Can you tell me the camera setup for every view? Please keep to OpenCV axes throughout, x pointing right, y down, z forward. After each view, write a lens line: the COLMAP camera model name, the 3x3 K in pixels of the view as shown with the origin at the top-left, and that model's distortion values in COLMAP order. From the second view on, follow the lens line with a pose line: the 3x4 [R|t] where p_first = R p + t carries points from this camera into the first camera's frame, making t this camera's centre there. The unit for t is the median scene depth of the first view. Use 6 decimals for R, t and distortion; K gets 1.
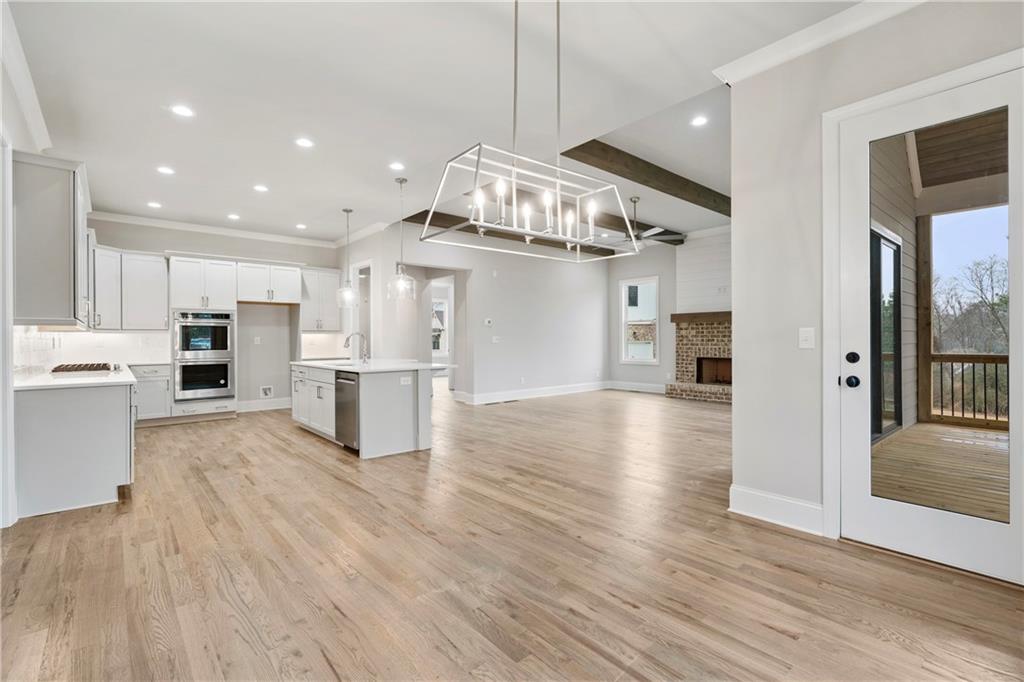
lens RADIAL K [[464.1, 0, 512.3], [0, 464.1, 336.9], [0, 0, 1]] dist [0.000101, 0.000285]
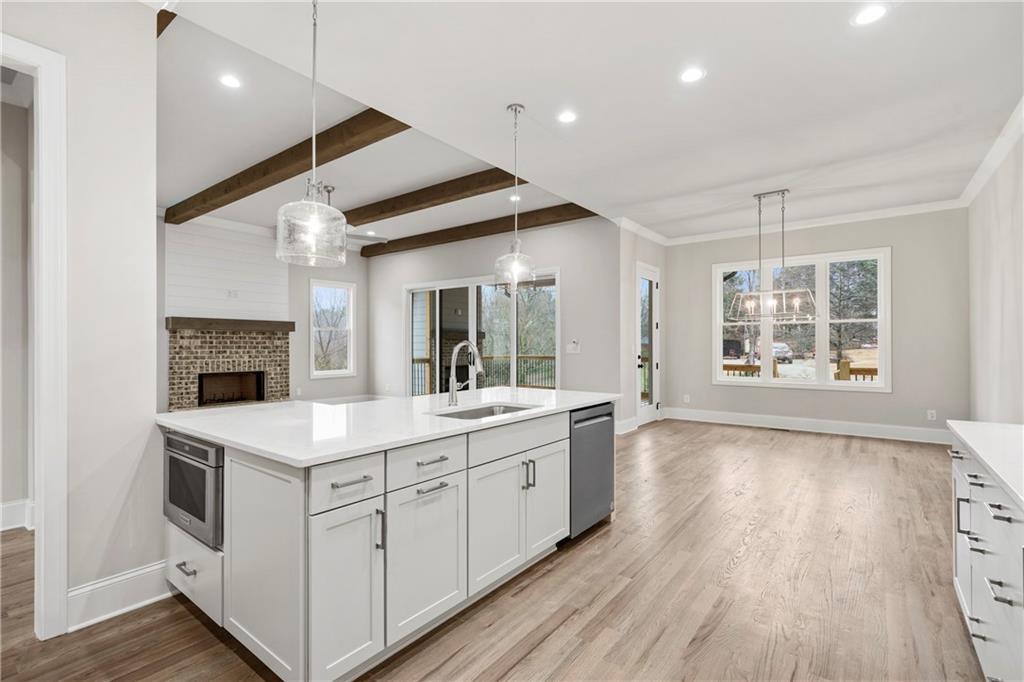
lens RADIAL K [[468.8, 0, 510.0], [0, 468.8, 343.0], [0, 0, 1]] dist [0.003023, 0.000502]
pose [[-0.199407, 0.010255, 0.979863, -0.614591], [-0.002607, 0.999936, -0.010996, -0.001496], [-0.979913, -0.004747, -0.199367, 0.798226]]
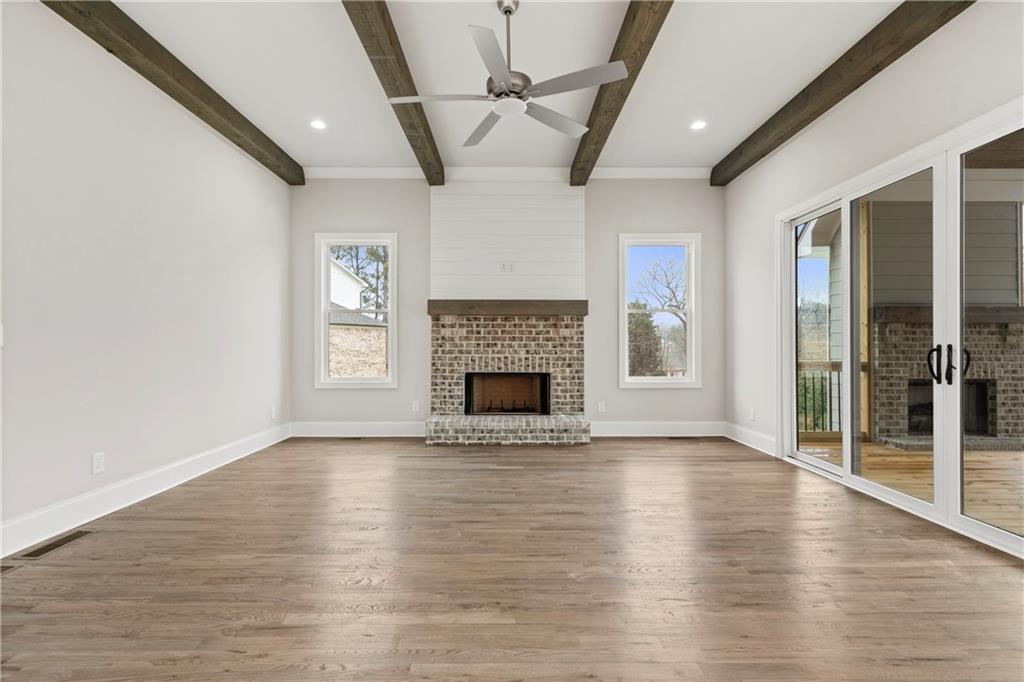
lens RADIAL K [[481.7, 0, 506.1], [0, 481.7, 343.6], [0, 0, 1]] dist [0.000609, 0.000478]
pose [[0.658924, 0.010987, 0.752129, -0.058151], [-0.008175, 0.999939, -0.007445, 0.012072], [-0.752165, -0.001243, 0.658974, 0.674619]]
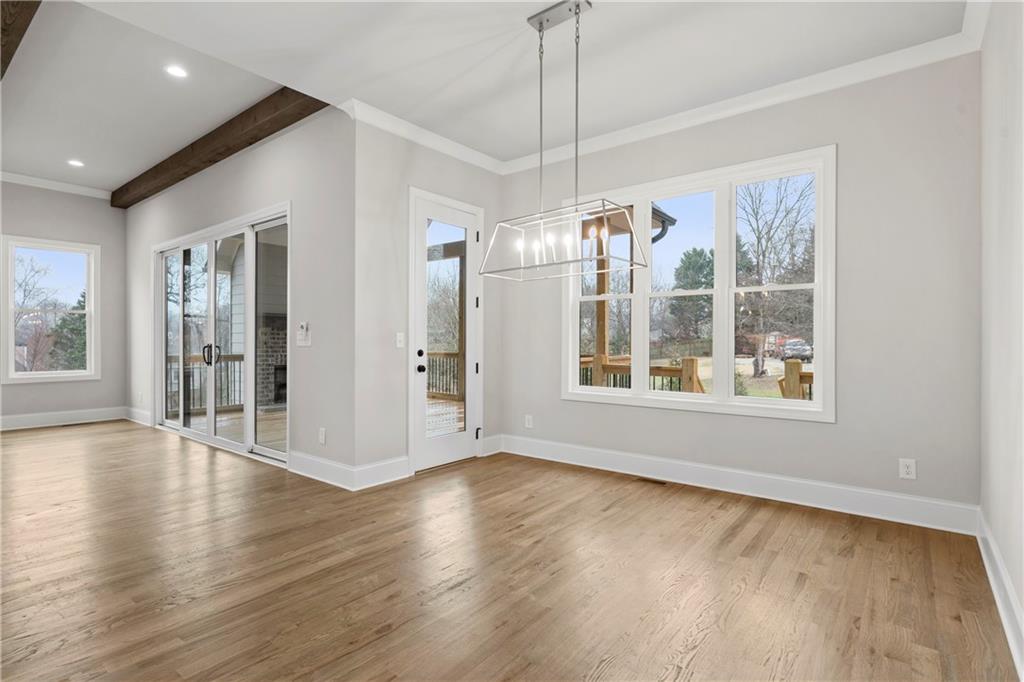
lens RADIAL K [[506.6, 0, 505.2], [0, 506.6, 342.9], [0, 0, 1]] dist [0.003458, -0.000008]
pose [[-0.178483, 0.002754, 0.983939, -0.347272], [-0.006317, 0.999972, -0.003944, 0.005484], [-0.983923, -0.006919, -0.178460, 0.362653]]
